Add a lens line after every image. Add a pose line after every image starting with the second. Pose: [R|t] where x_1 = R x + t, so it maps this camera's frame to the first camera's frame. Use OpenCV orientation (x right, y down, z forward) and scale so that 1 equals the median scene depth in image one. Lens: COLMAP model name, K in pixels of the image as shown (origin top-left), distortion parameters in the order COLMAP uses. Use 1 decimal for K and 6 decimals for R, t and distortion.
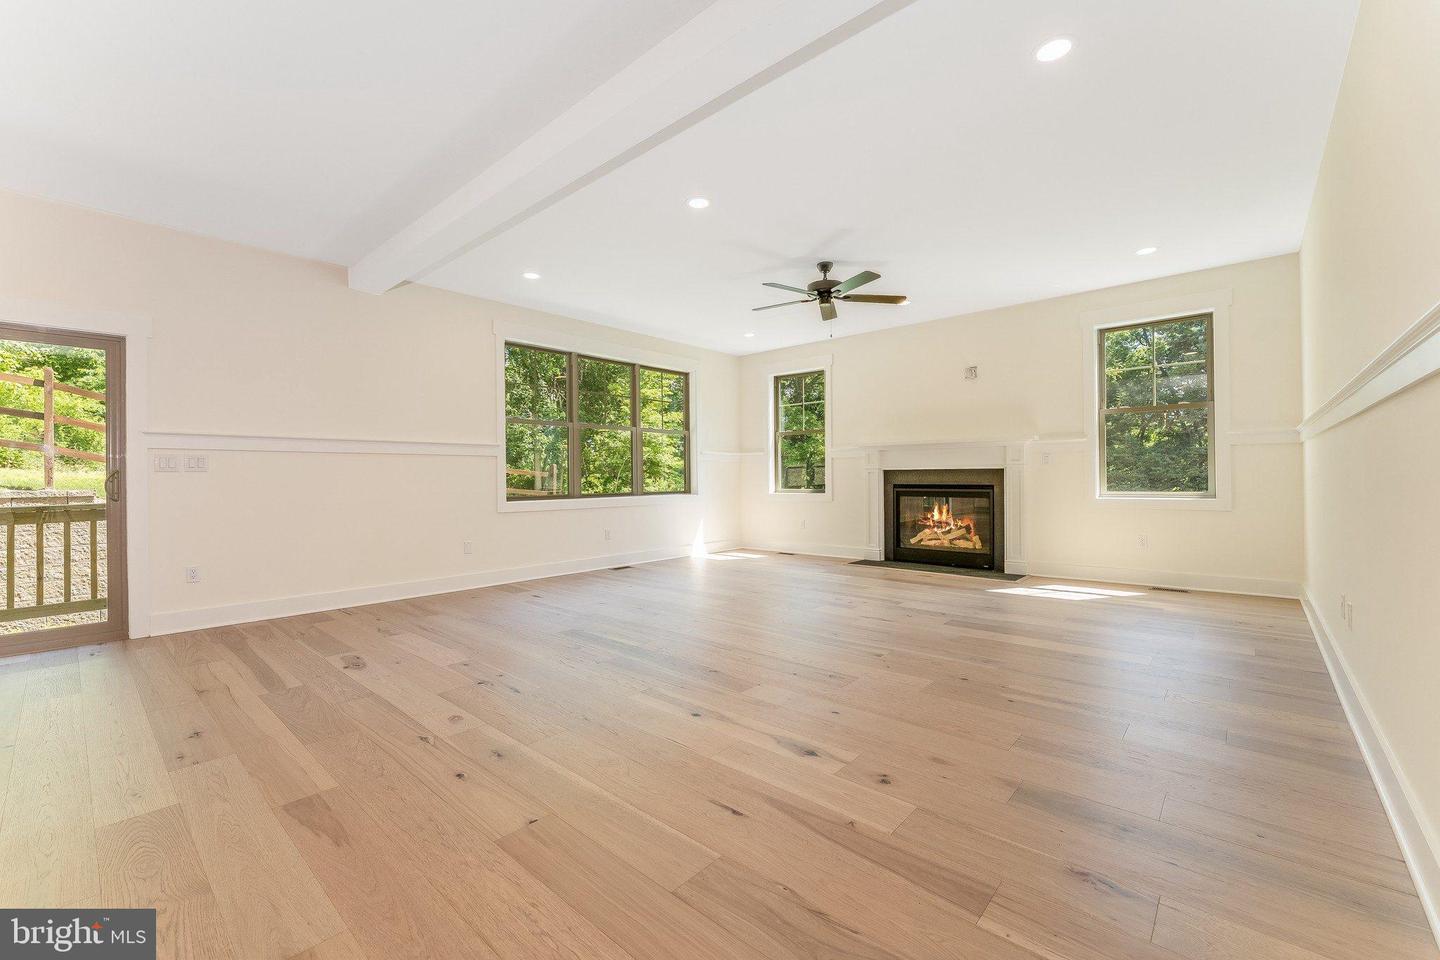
lens RADIAL K [[597.6, 0, 709.2], [0, 597.6, 477.2], [0, 0, 1]] dist [-0.001531, -0.000076]
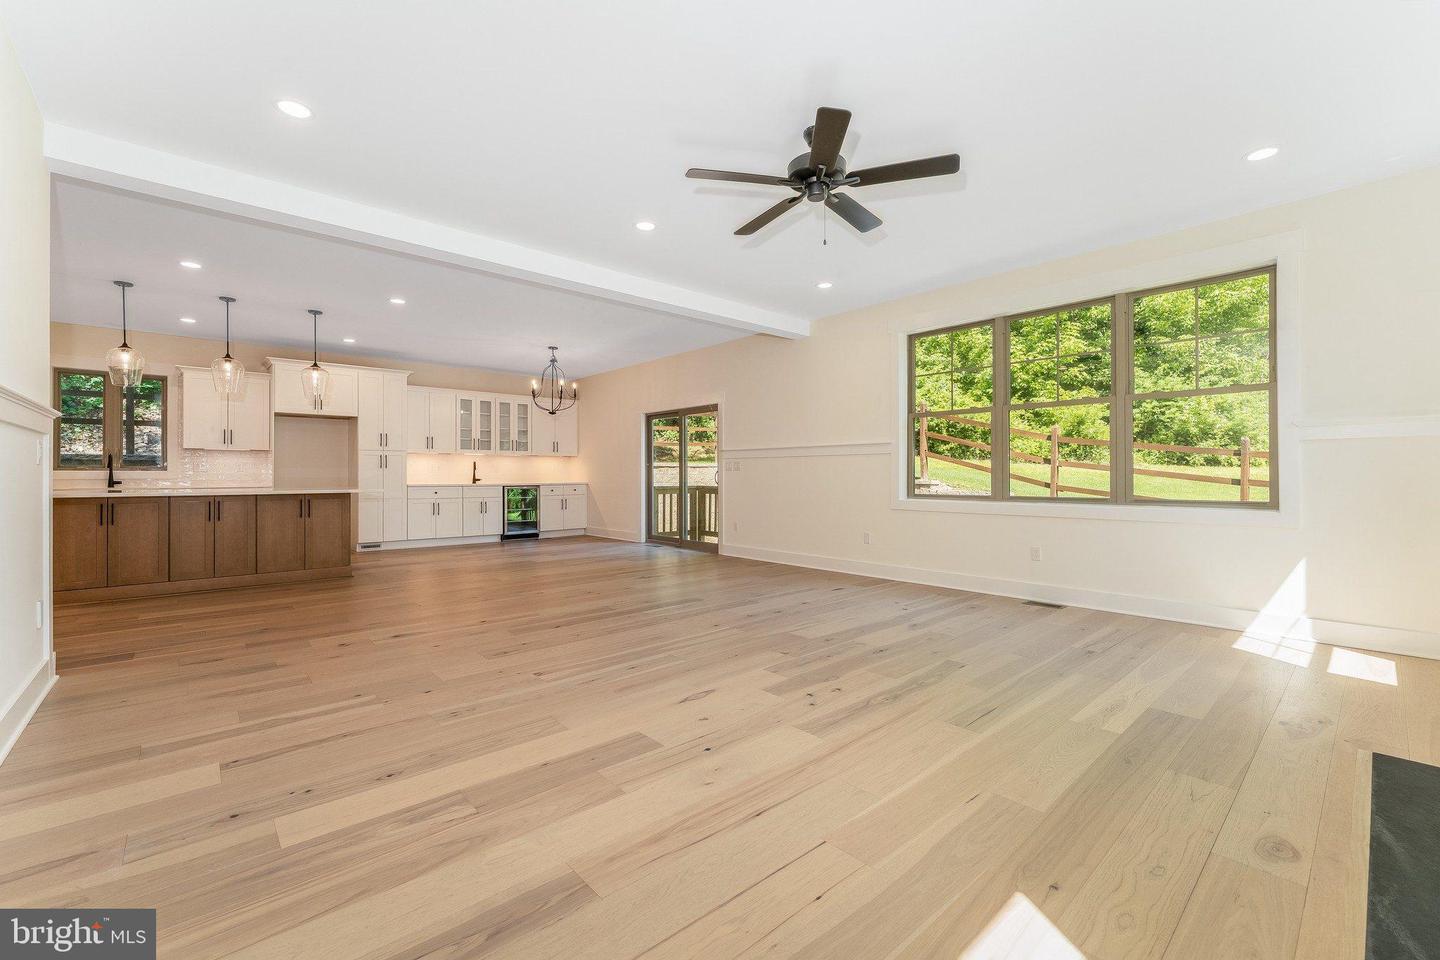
lens RADIAL K [[592.7, 0, 720.0], [0, 592.7, 480.0], [0, 0, 1]] dist [0.000002, 0.000090]
pose [[-0.103698, 0.016426, -0.994473, 0.643031], [0.003173, 0.999864, 0.016184, -0.008719], [0.994604, -0.001477, -0.103736, 0.761916]]
